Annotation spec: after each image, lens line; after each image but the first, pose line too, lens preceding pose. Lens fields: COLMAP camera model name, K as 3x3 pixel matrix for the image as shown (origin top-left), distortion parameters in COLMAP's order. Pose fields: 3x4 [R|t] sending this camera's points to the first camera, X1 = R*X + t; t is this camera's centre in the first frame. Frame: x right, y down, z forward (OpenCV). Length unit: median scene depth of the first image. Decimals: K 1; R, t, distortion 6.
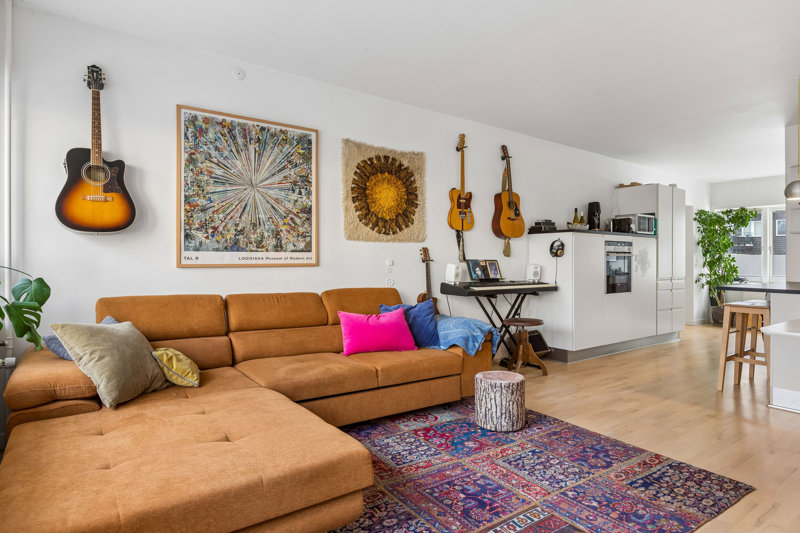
lens RADIAL K [[452.3, 0, 403.1], [0, 452.3, 262.7], [0, 0, 1]] dist [-0.002935, -0.000344]
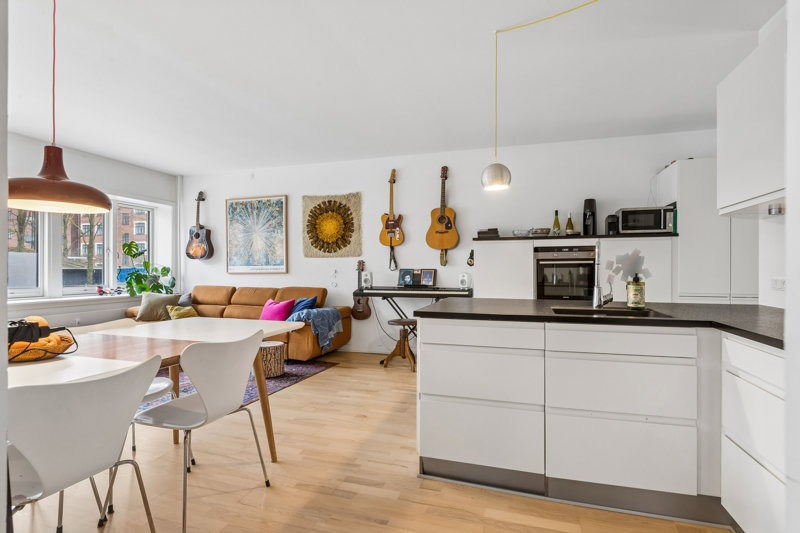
lens RADIAL K [[399.6, 0, 400.0], [0, 399.6, 266.5], [0, 0, 1]] dist [0.000065, 0.000272]
pose [[0.588101, -0.010717, -0.808716, 1.244722], [-0.001013, 0.999902, -0.013987, 0.002242], [0.808787, 0.009045, 0.588032, 0.431073]]
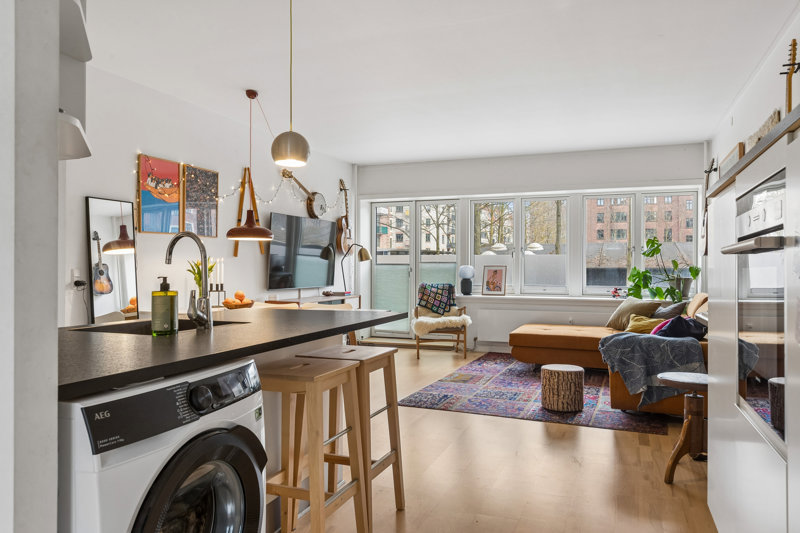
lens RADIAL K [[568.6, 0, 400.0], [0, 568.6, 266.5], [0, 0, 1]] dist [0.003221, 0.001117]
pose [[-0.841670, -0.008701, -0.539922, 1.080786], [-0.009234, 0.999956, -0.001720, -0.007356], [0.539913, 0.003538, -0.841713, 1.581236]]
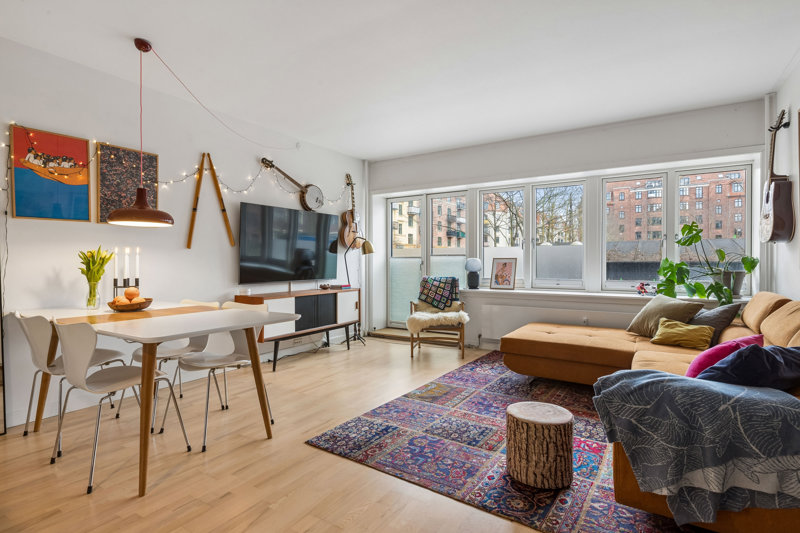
lens RADIAL K [[405.6, 0, 400.0], [0, 405.6, 266.5], [0, 0, 1]] dist [-0.003557, -0.001115]
pose [[-0.930124, -0.001455, -0.367242, 0.535374], [-0.005843, 0.999924, 0.010835, -0.001565], [0.367199, 0.012224, -0.930062, 1.206583]]
